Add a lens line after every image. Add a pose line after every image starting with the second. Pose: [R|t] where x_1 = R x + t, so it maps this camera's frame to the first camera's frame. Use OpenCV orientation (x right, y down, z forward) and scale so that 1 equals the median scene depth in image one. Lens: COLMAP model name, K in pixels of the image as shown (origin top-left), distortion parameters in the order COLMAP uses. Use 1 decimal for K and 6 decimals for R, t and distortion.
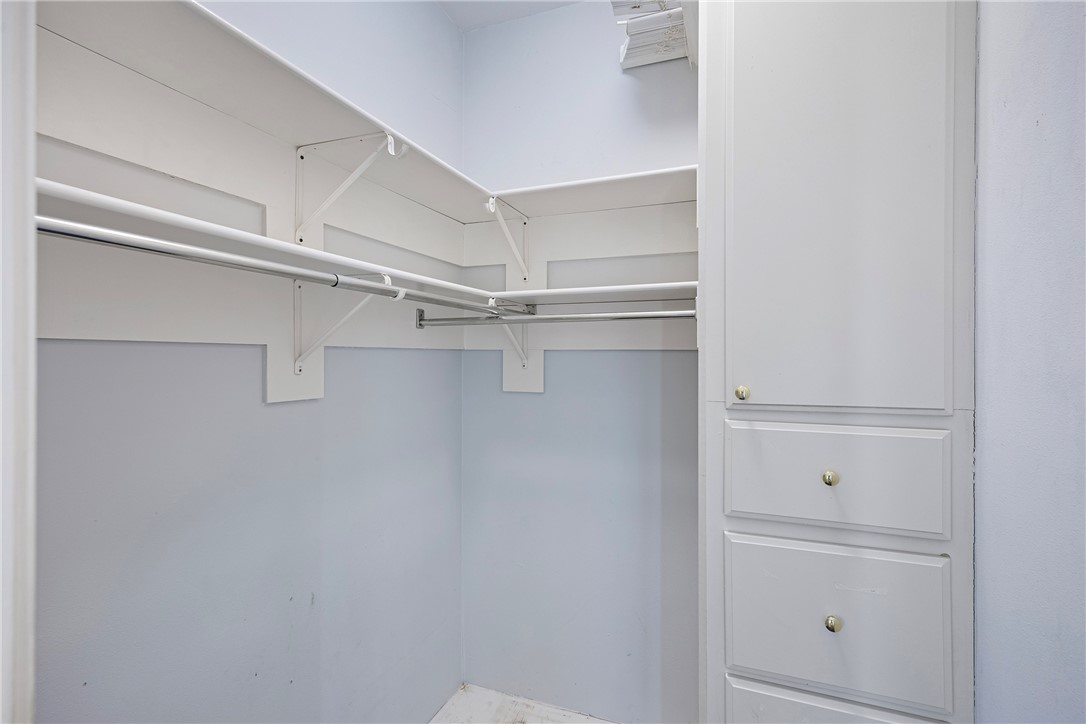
lens RADIAL K [[483.9, 0, 555.0], [0, 483.9, 361.9], [0, 0, 1]] dist [-0.001528, -0.000237]
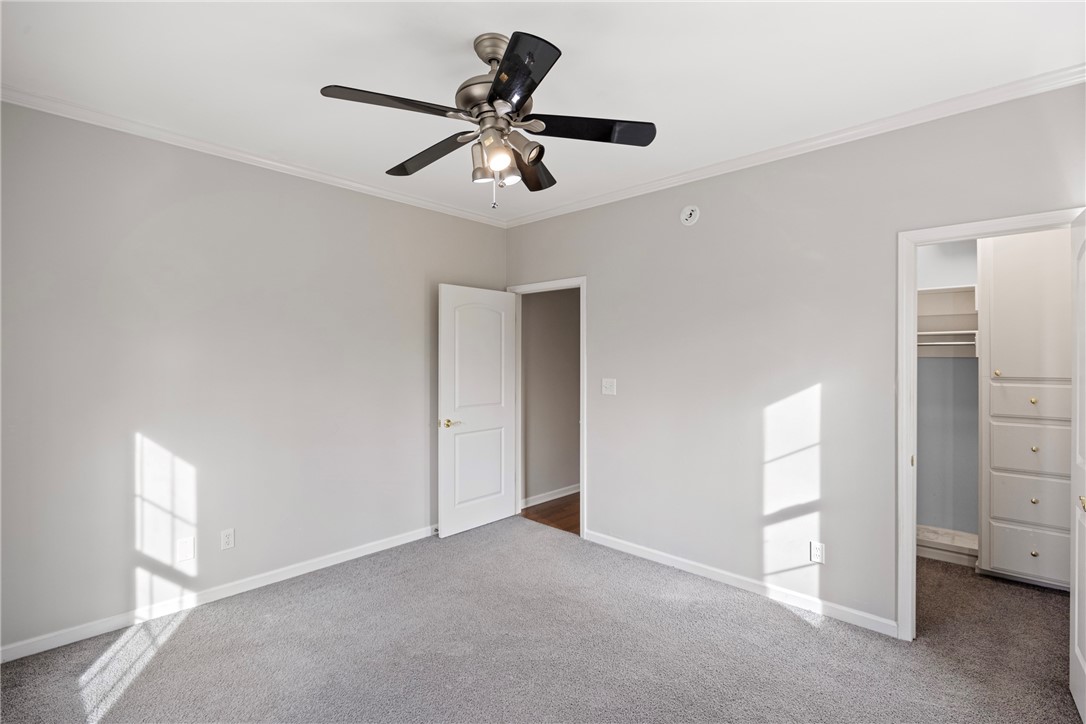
lens RADIAL K [[483.9, 0, 555.0], [0, 483.9, 361.9], [0, 0, 1]] dist [-0.001528, -0.000237]
pose [[0.926215, 0.003028, -0.376983, -1.009269], [-0.001716, 0.999991, 0.003816, -0.014668], [0.376991, -0.002888, 0.926212, -2.761158]]
